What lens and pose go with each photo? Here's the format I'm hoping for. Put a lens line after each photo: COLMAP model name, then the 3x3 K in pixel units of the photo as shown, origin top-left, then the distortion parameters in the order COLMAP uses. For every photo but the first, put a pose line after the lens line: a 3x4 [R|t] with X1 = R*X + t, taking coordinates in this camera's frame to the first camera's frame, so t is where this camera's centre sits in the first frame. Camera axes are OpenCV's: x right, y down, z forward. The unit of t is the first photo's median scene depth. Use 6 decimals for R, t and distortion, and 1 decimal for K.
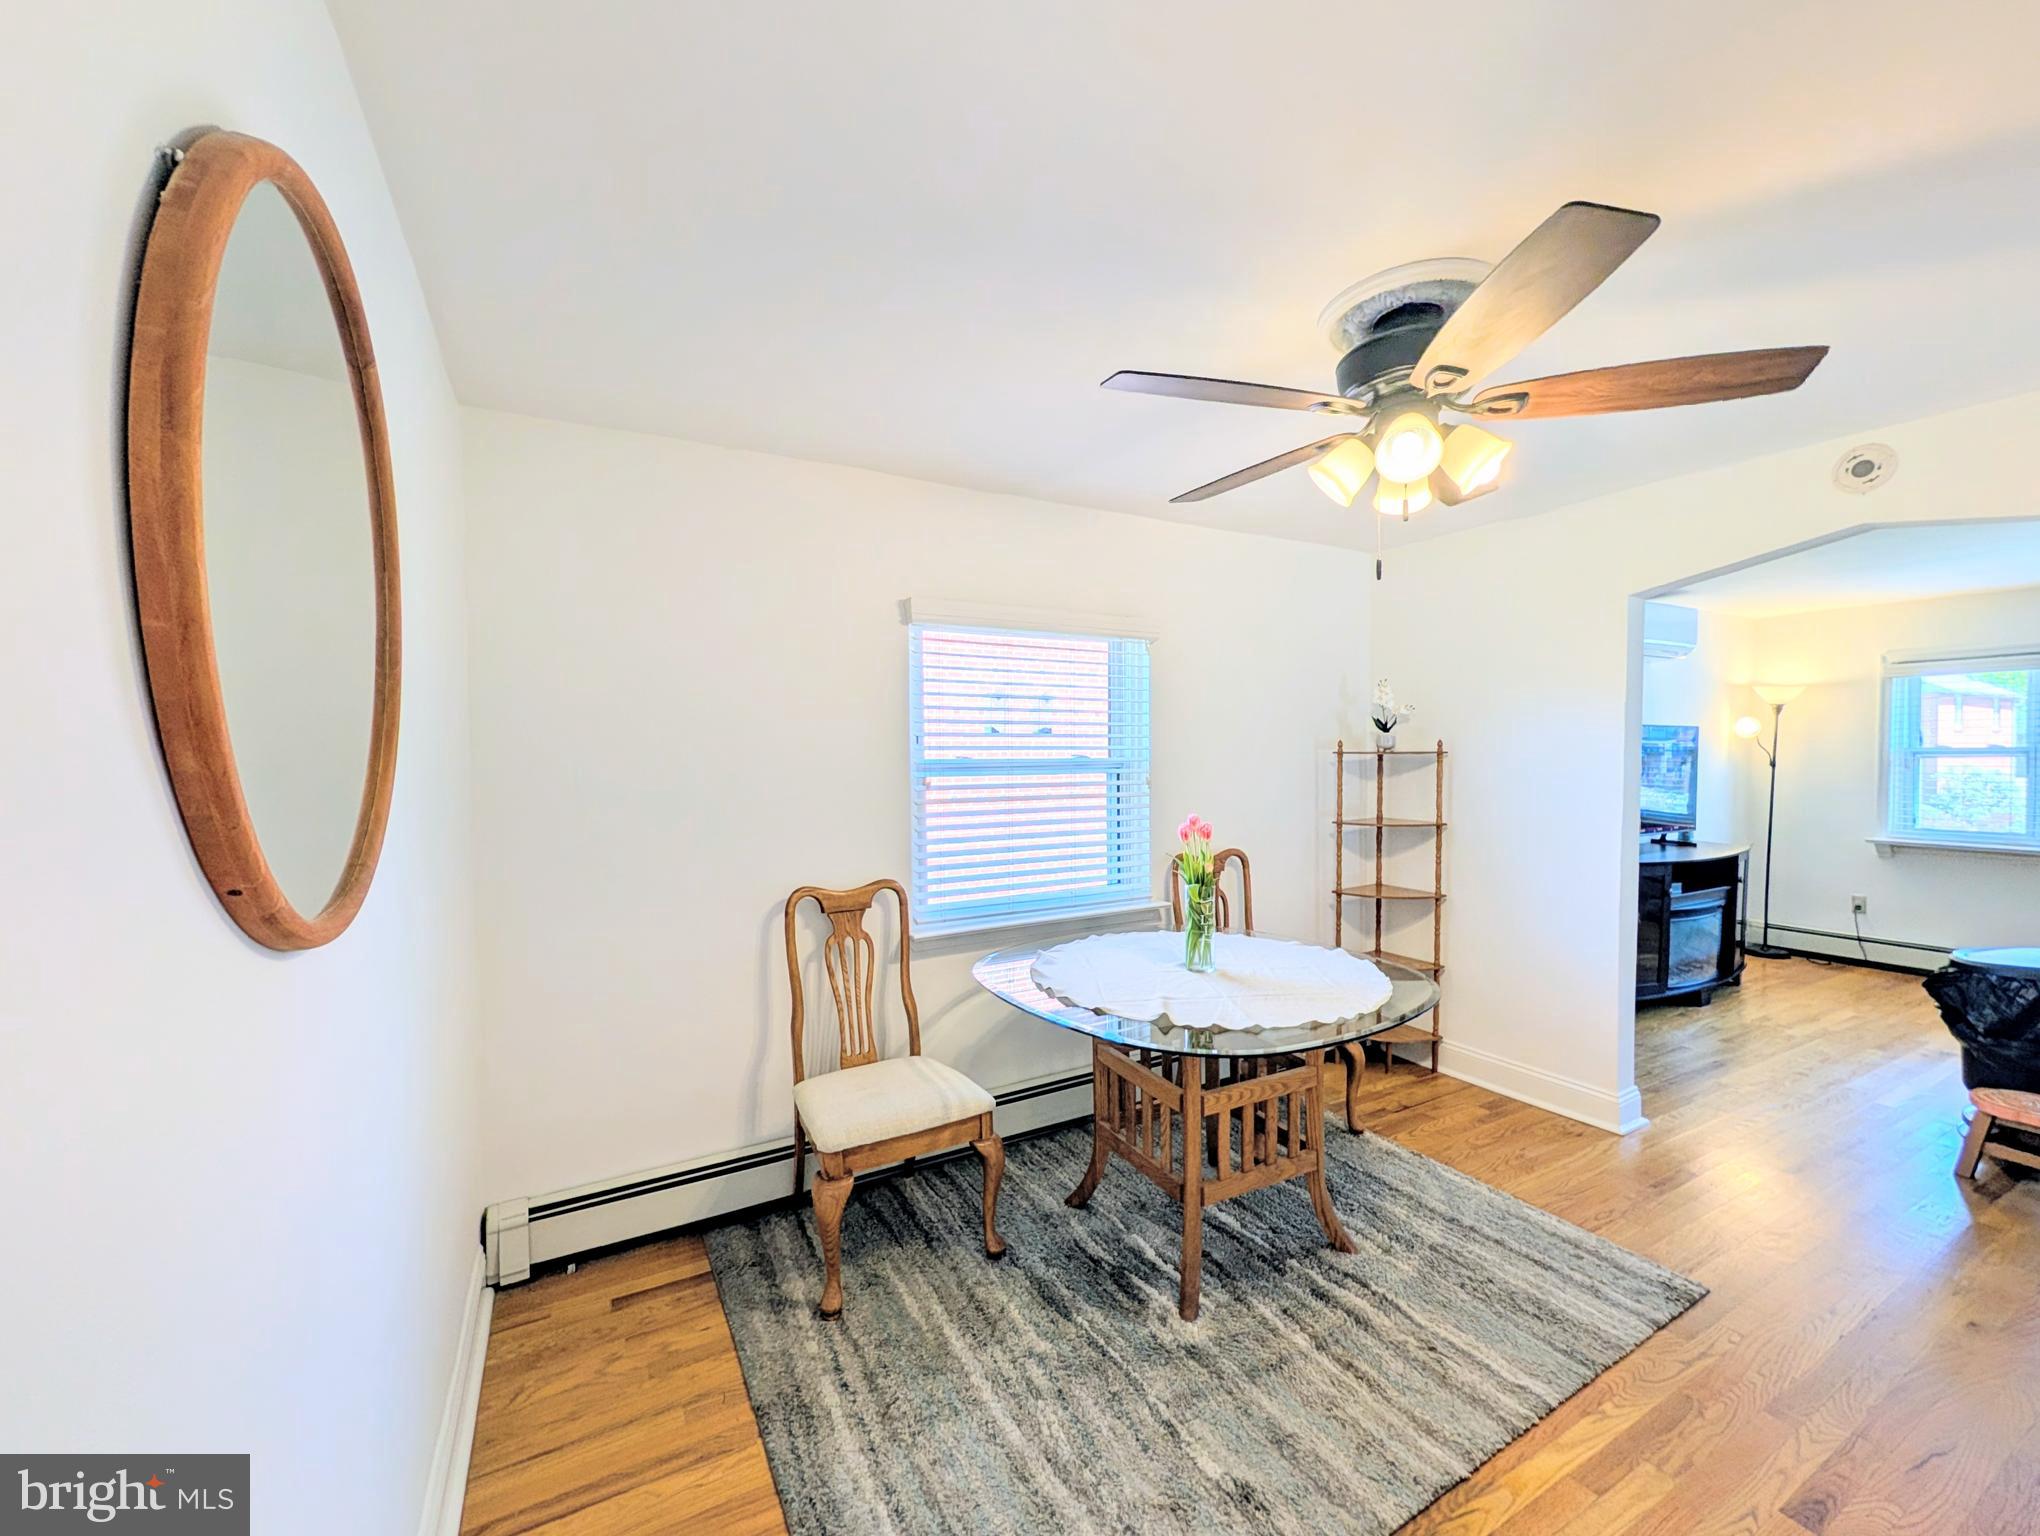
lens RADIAL K [[814.5, 0, 1017.5], [0, 814.5, 768.1], [0, 0, 1]] dist [0.000526, -0.000113]
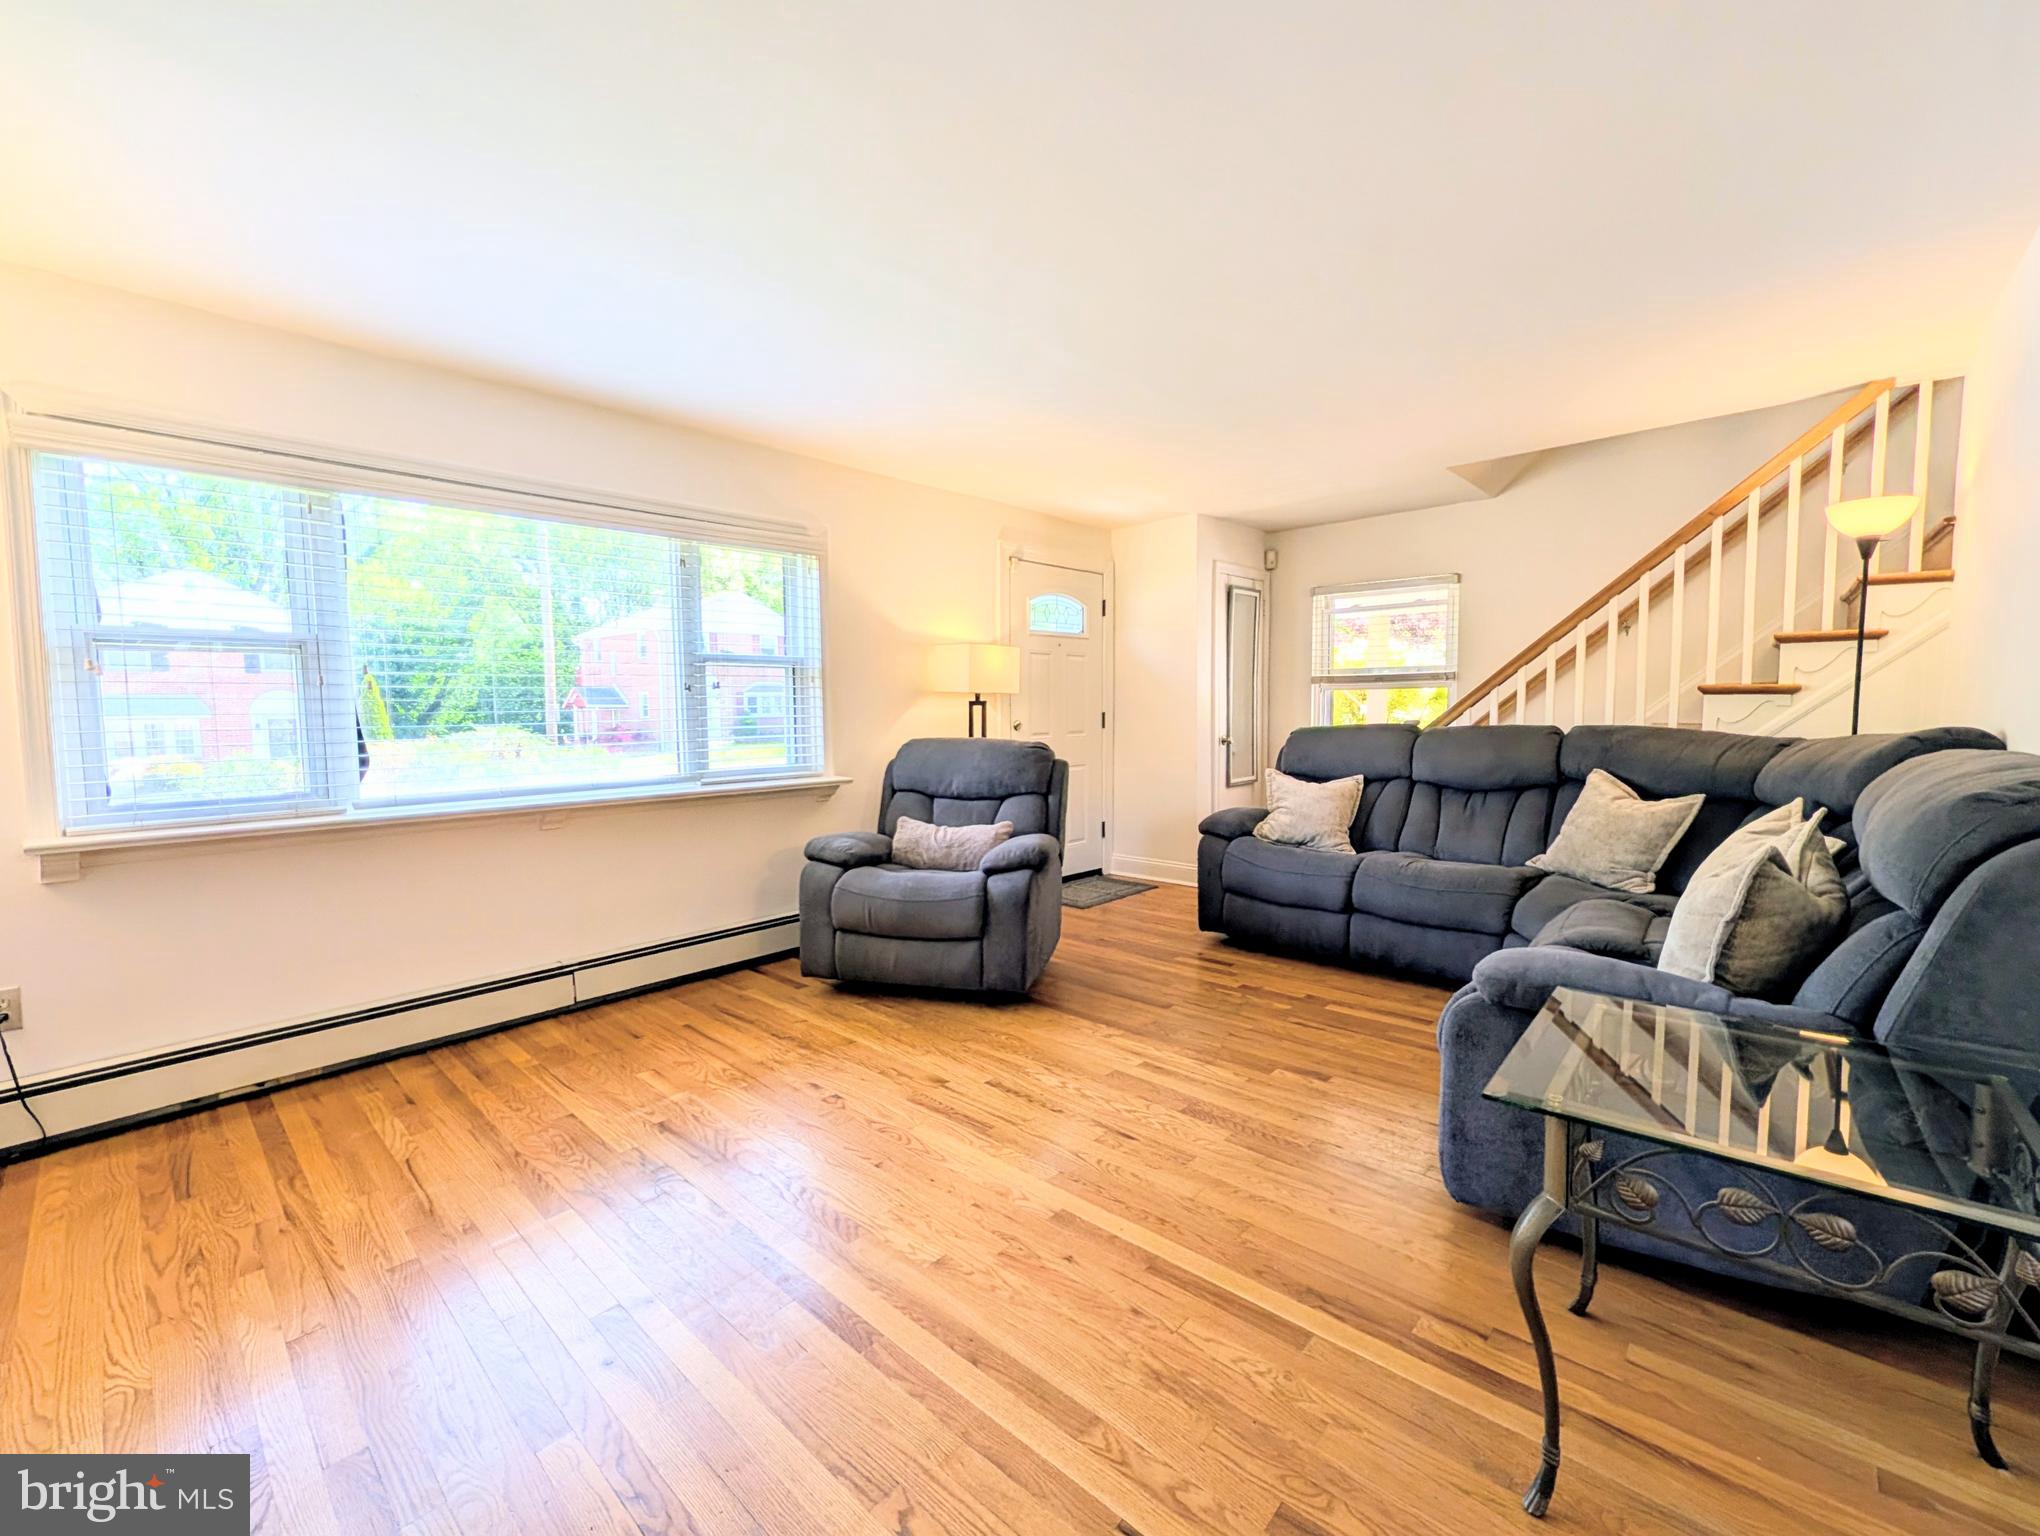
lens RADIAL K [[847.2, 0, 1020.0], [0, 847.2, 768.0], [0, 0, 1]] dist [-0.000616, -0.000372]
pose [[-0.323032, -0.057479, 0.944641, 1.178587], [0.028054, 0.997134, 0.070267, 0.077580], [-0.945972, 0.049200, -0.320493, 1.603416]]
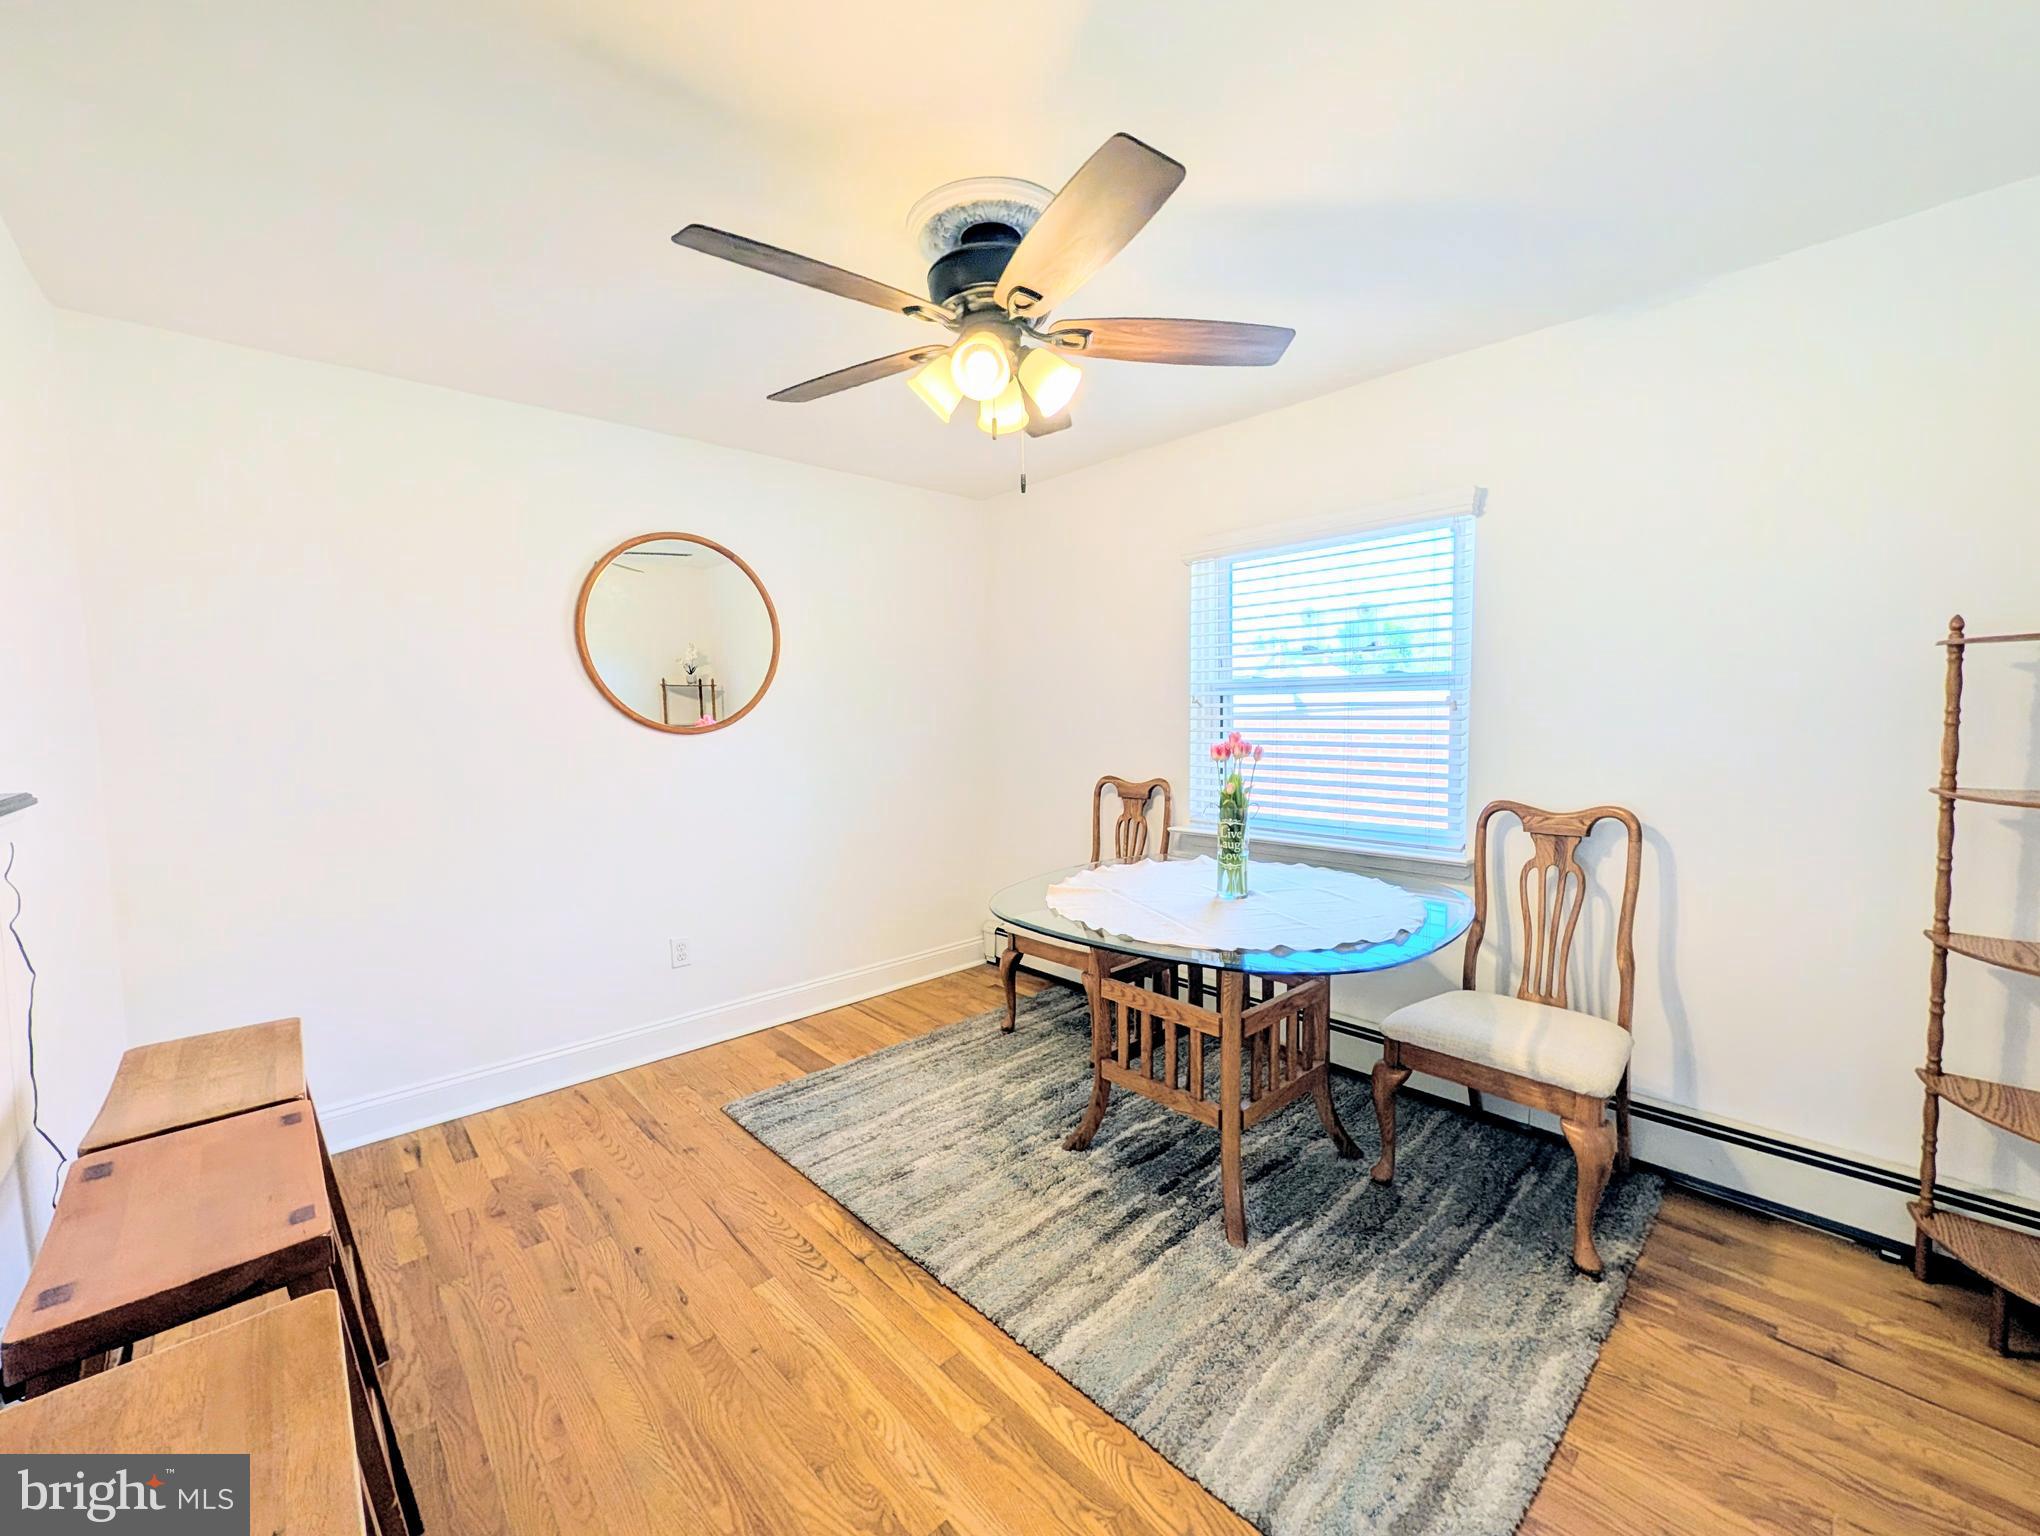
lens RADIAL K [[809.8, 0, 1017.1], [0, 809.8, 758.1], [0, 0, 1]] dist [0.000186, 0.000094]
pose [[0.248244, 0.068499, -0.966273, 1.196371], [-0.000622, 0.997508, 0.070553, 0.024910], [0.968697, -0.016913, 0.247668, 0.600611]]
